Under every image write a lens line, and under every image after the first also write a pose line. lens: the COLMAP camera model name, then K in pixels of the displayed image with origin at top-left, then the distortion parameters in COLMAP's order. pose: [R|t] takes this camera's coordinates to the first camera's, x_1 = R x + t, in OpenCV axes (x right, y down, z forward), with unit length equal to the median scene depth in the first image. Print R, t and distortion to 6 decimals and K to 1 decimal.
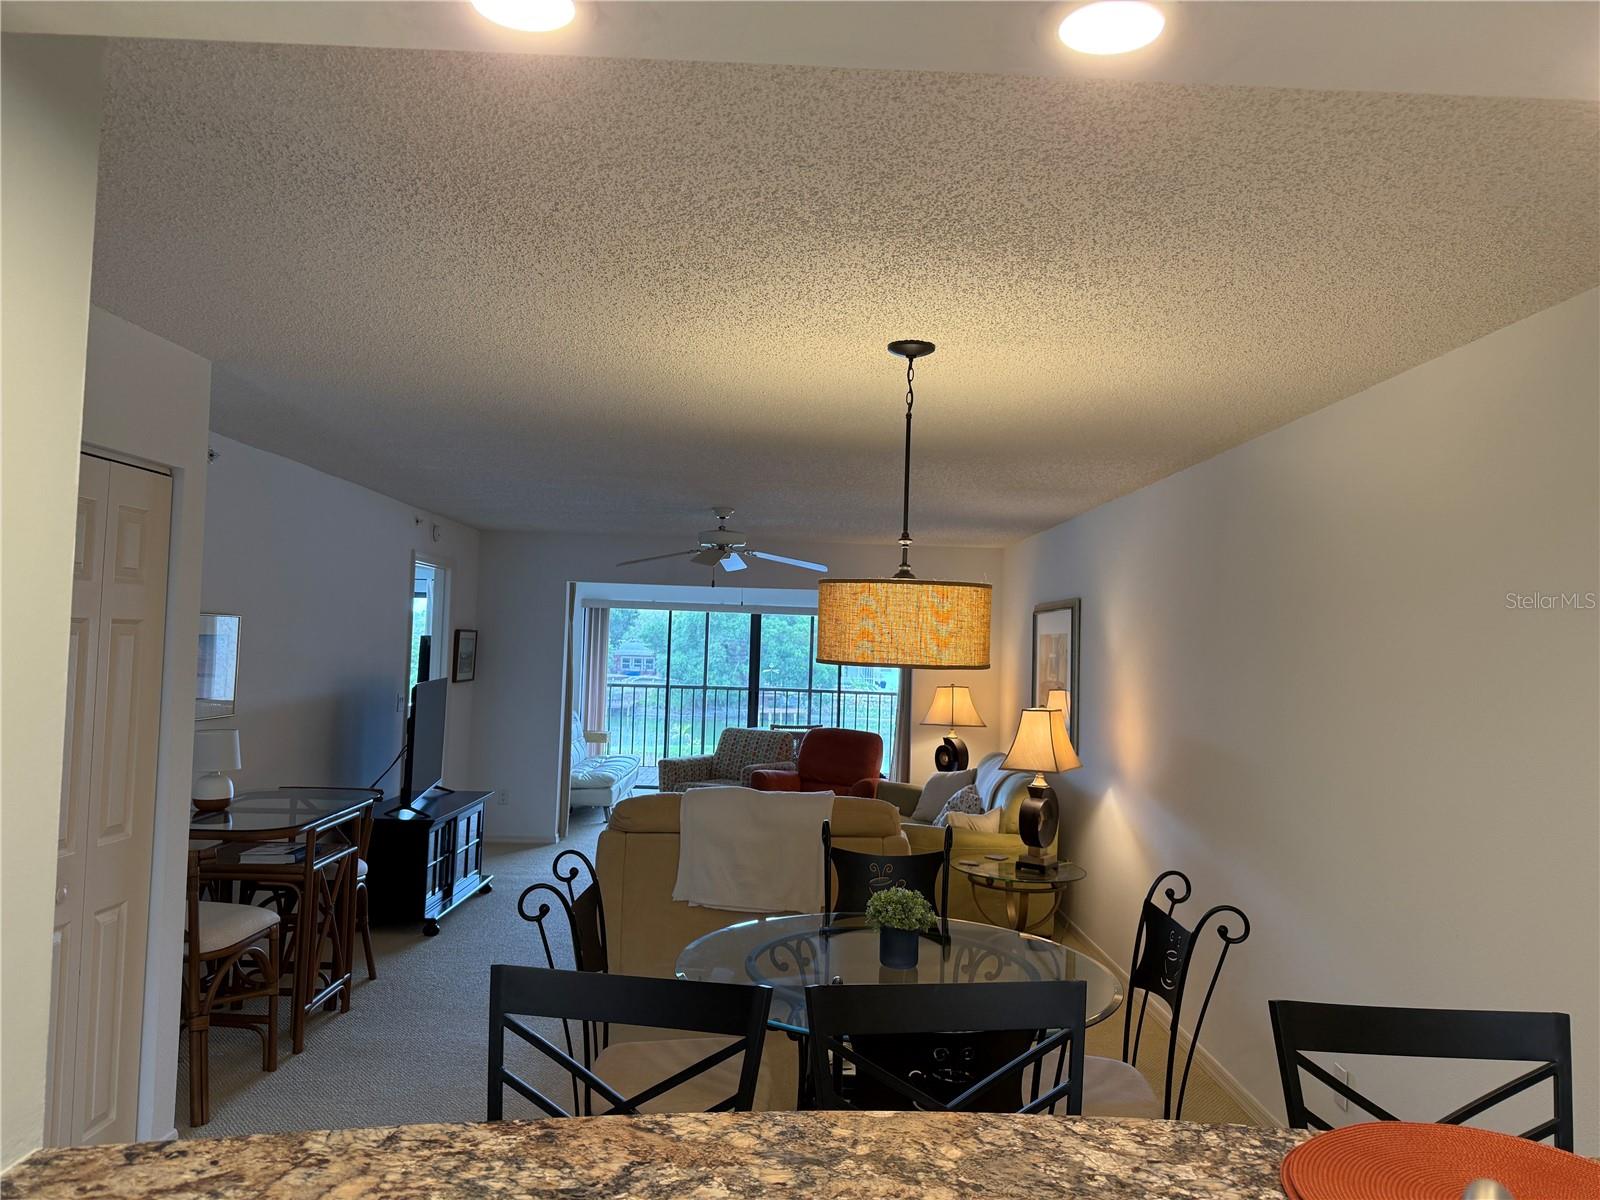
lens RADIAL K [[1124.4, 0, 796.9], [0, 1124.4, 604.3], [0, 0, 1]] dist [0.088710, -0.133696]
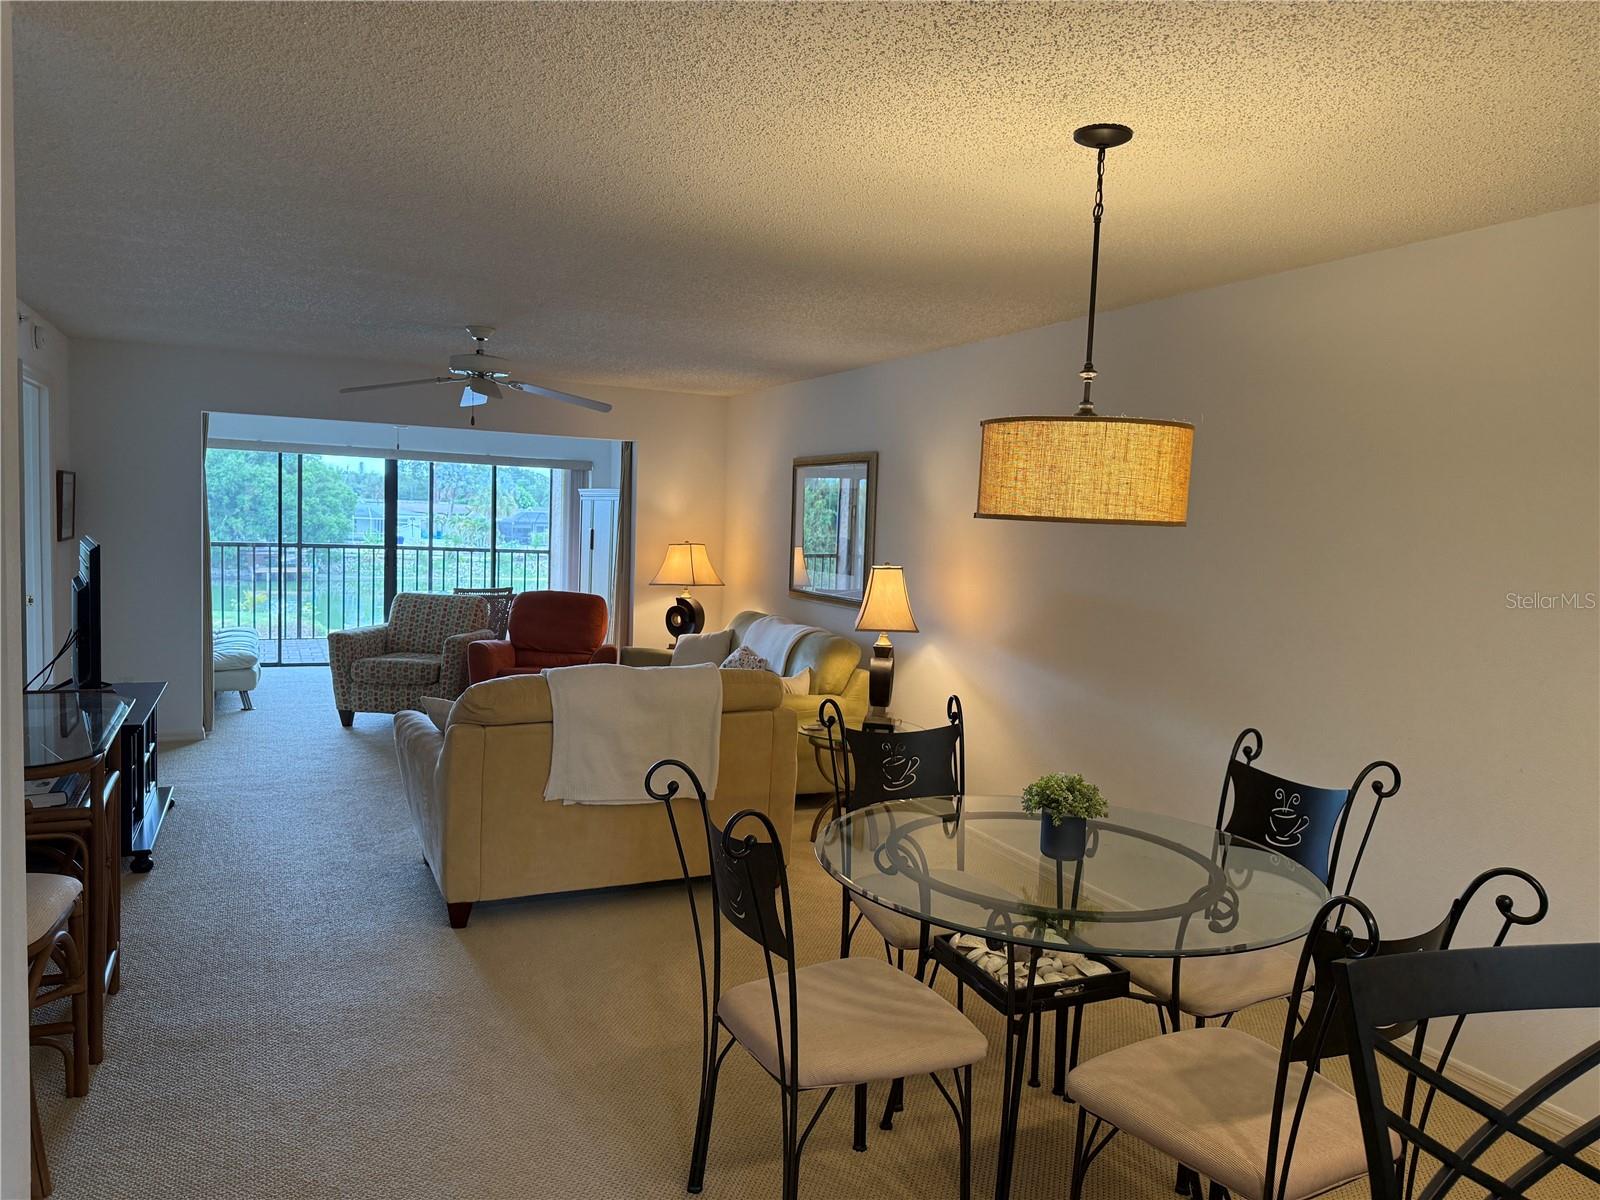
lens RADIAL K [[1124.4, 0, 796.9], [0, 1124.4, 604.3], [0, 0, 1]] dist [0.088710, -0.133696]
pose [[0.910951, -0.028978, 0.411495, -0.171437], [-0.023826, 0.992168, 0.122614, 0.006216], [-0.411825, -0.121500, 0.903127, 0.112262]]
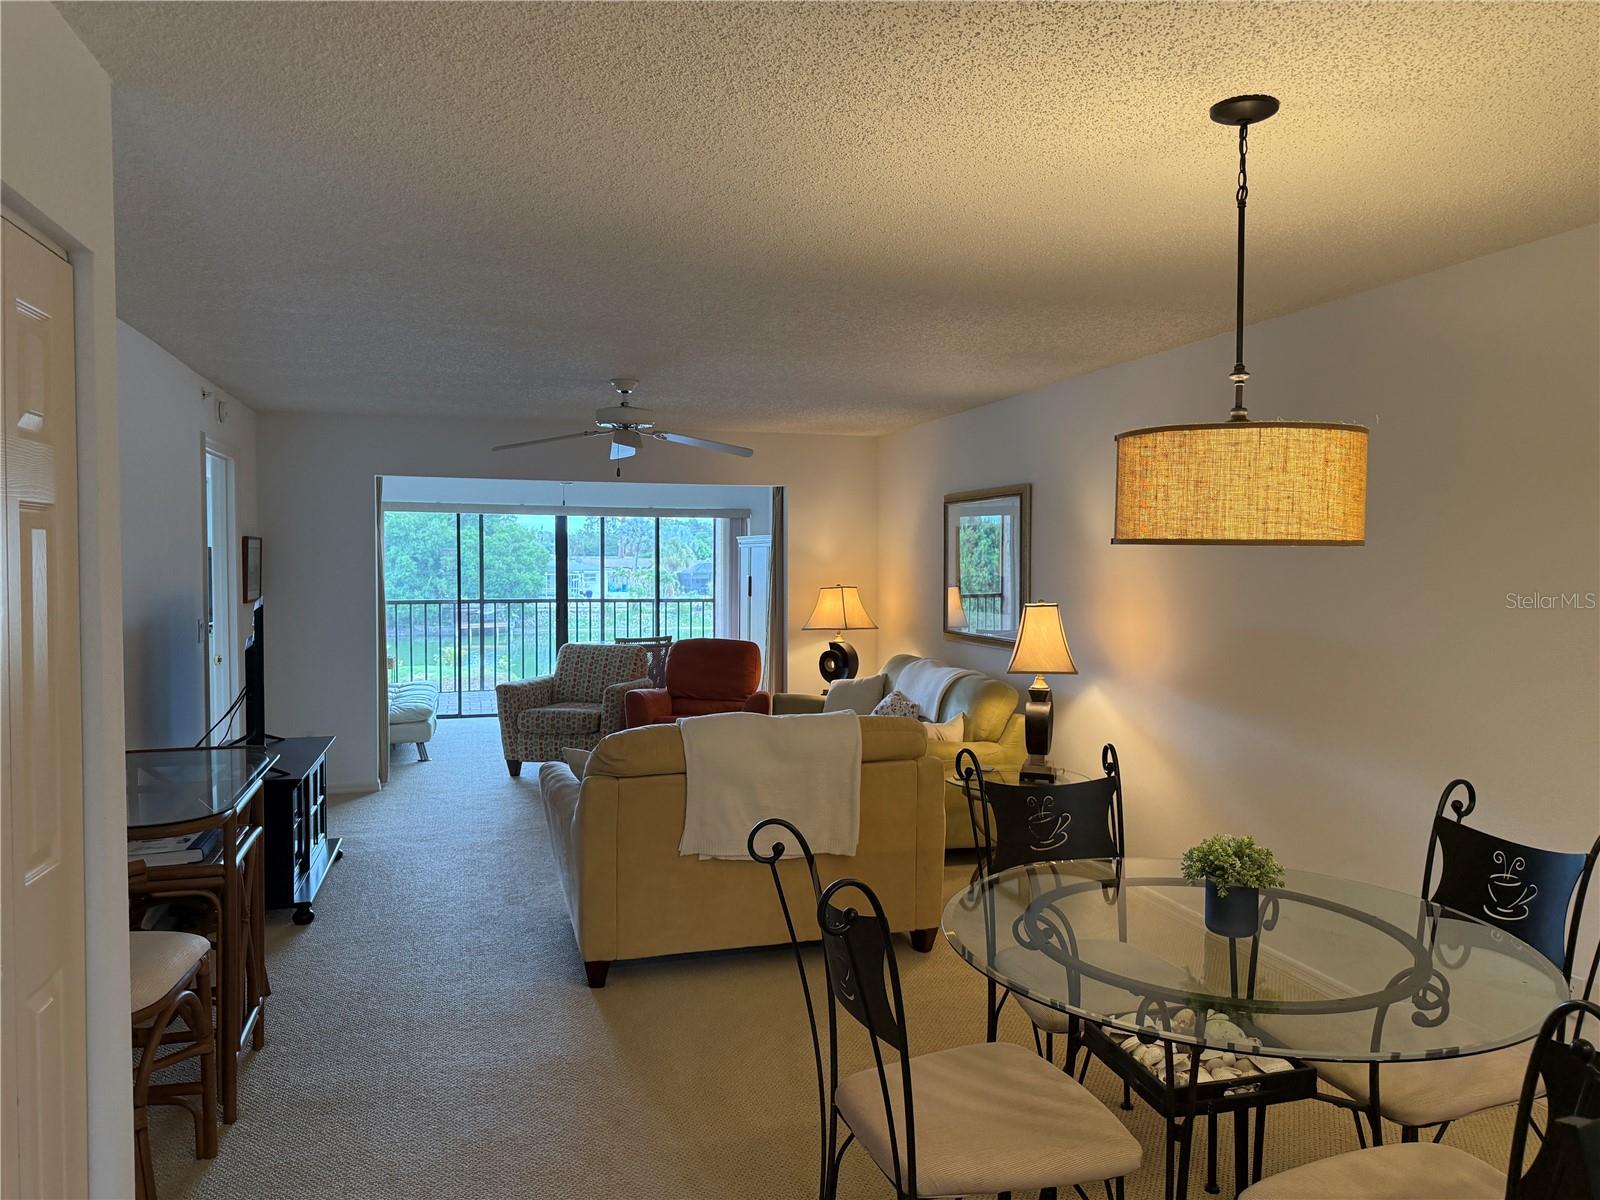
lens RADIAL K [[1123.7, 0, 800.0], [0, 1123.7, 600.0], [0, 0, 1]] dist [0.079126, -0.129484]
pose [[0.961862, -0.038611, 0.270795, -0.146079], [0.017413, 0.996623, 0.080250, 0.009686], [-0.272979, -0.072474, 0.959286, 0.131004]]
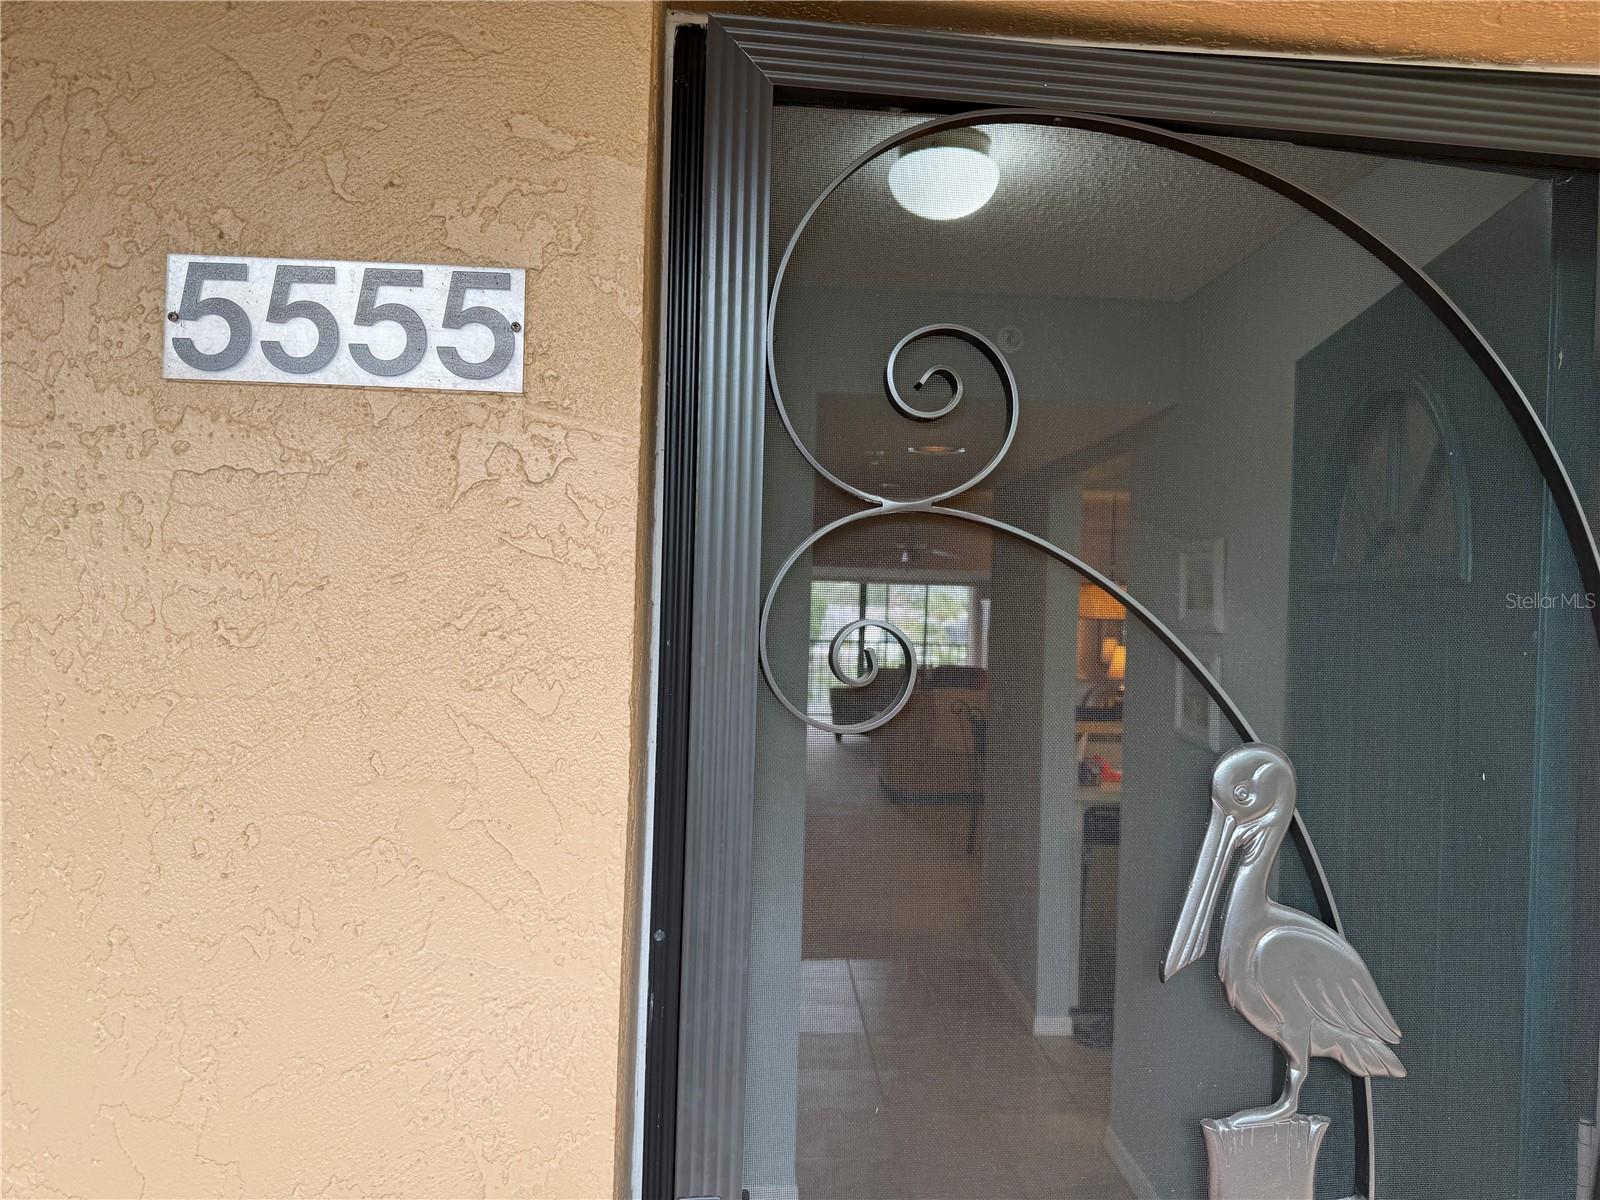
lens RADIAL K [[1124.4, 0, 796.9], [0, 1124.4, 604.3], [0, 0, 1]] dist [0.088710, -0.133696]
pose [[0.999387, 0.004410, 0.034731, -0.241351], [-0.005640, 0.999358, 0.035394, -0.021192], [-0.034553, -0.035568, 0.998770, -0.503280]]
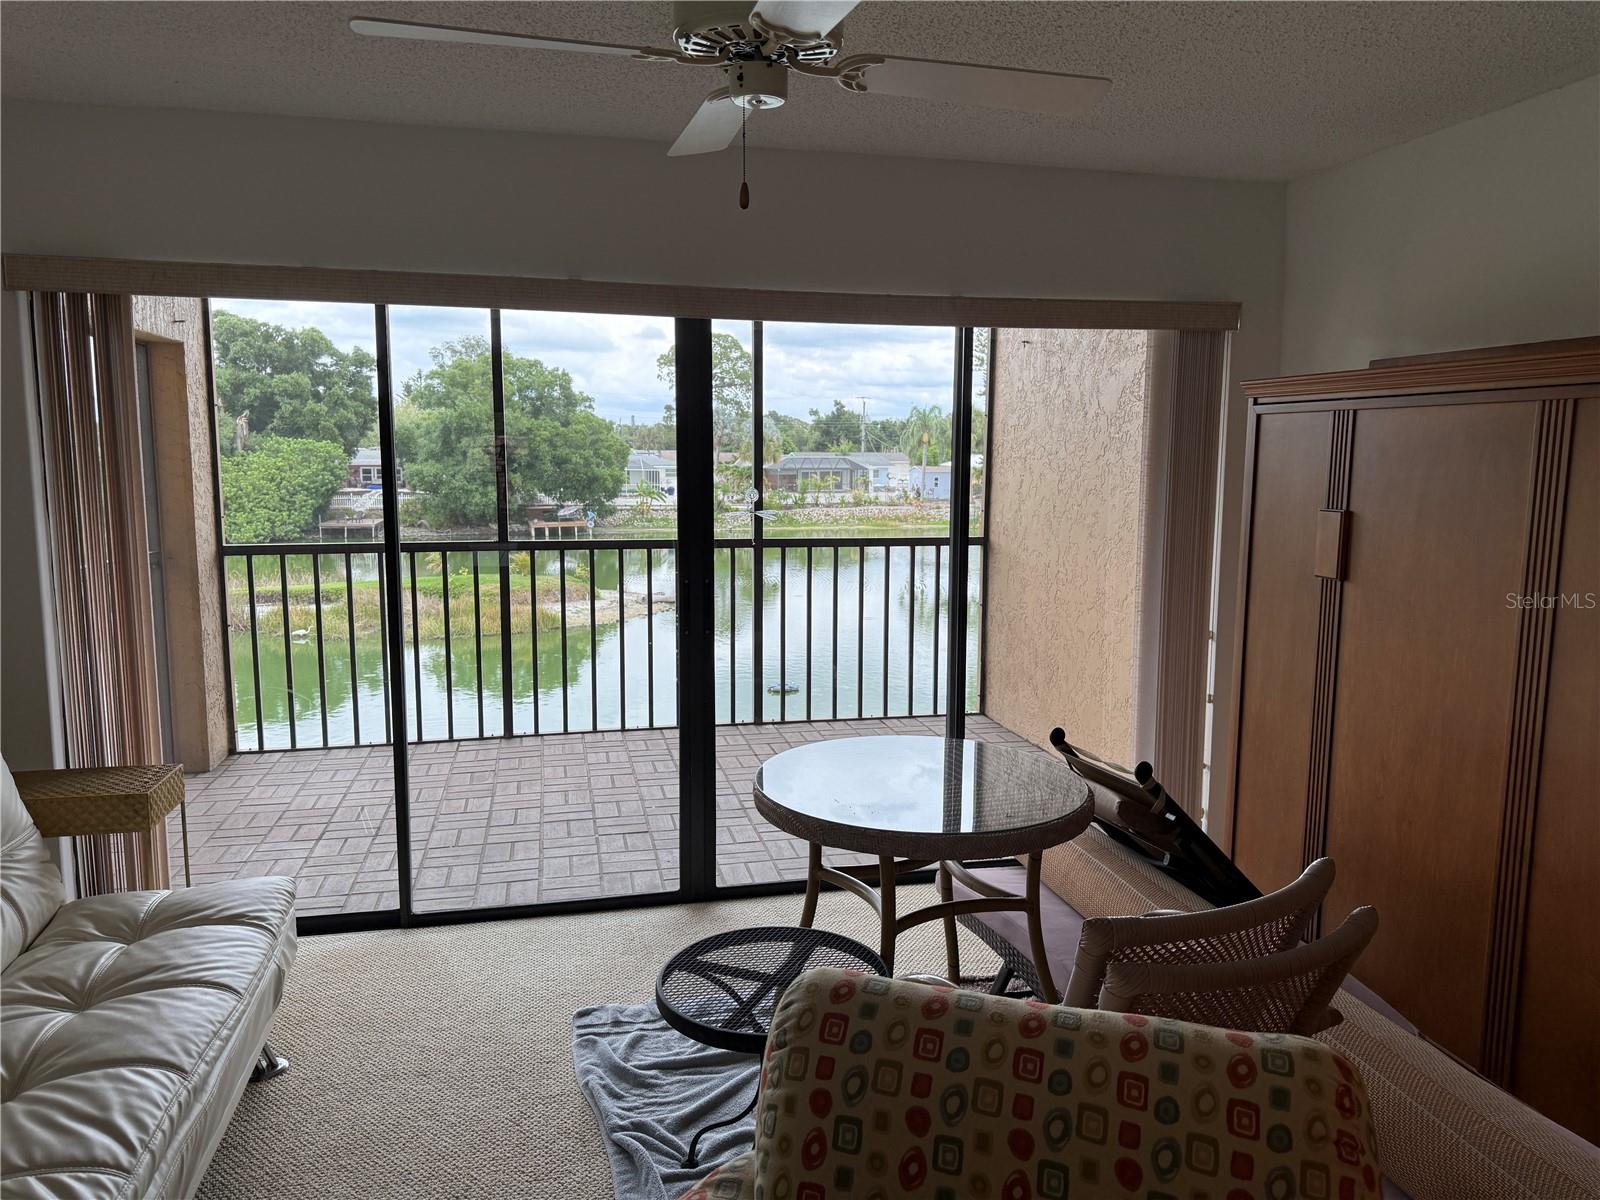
lens RADIAL K [[1124.4, 0, 796.9], [0, 1124.4, 604.3], [0, 0, 1]] dist [0.088710, -0.133696]
pose [[0.978838, -0.051145, 0.198144, -0.106322], [0.016104, 0.984513, 0.174569, 0.047553], [-0.204004, -0.167684, 0.964502, 1.072396]]
